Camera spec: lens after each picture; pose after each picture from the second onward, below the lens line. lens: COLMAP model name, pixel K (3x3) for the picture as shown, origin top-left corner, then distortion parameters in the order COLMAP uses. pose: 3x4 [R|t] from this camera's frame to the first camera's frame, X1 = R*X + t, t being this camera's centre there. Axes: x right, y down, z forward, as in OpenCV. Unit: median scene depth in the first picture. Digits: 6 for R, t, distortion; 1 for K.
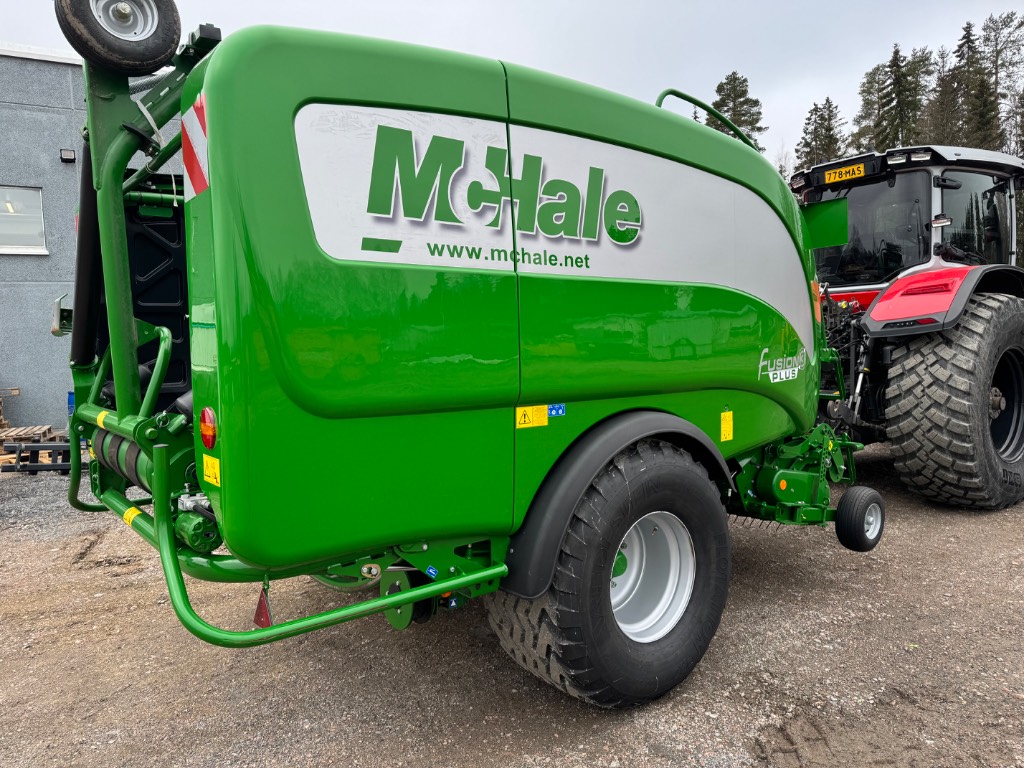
lens RADIAL K [[741.5, 0, 511.9], [0, 741.5, 378.7], [0, 0, 1]] dist [-0.003104, -0.000951]
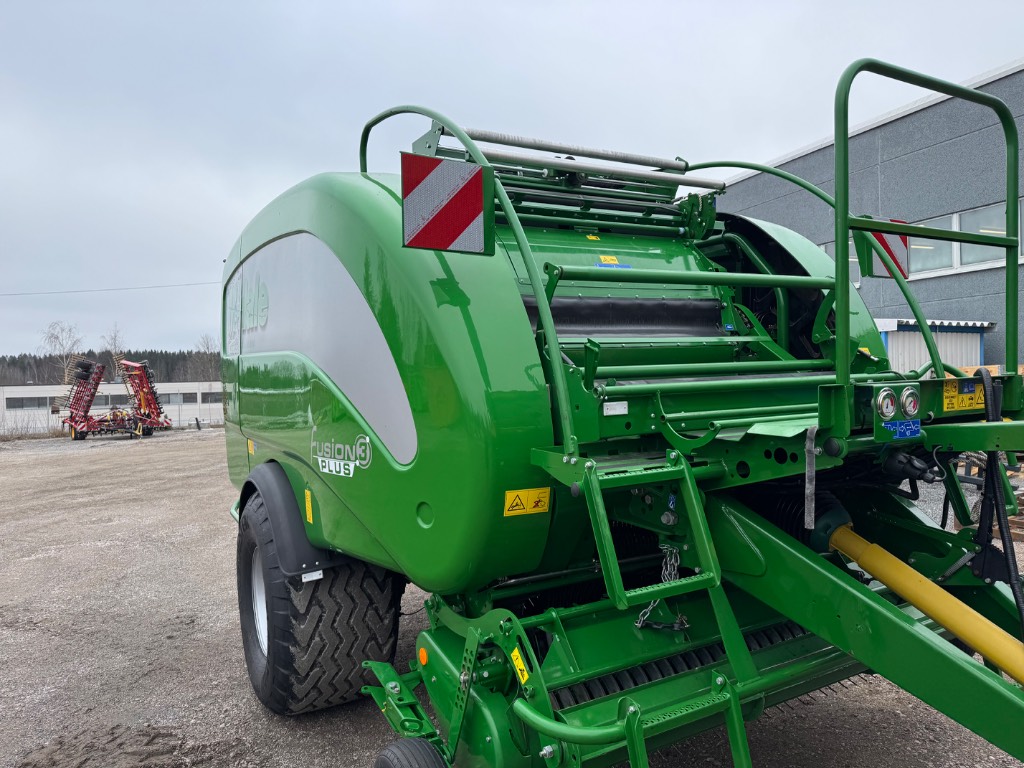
lens RADIAL K [[717.7, 0, 516.4], [0, 717.7, 387.7], [0, 0, 1]] dist [0.083764, -0.107350]
pose [[-0.161889, 0.062394, -0.984834, 1.259043], [-0.021684, 0.997533, 0.066763, -0.163087], [0.986571, 0.032164, -0.160137, 1.575258]]
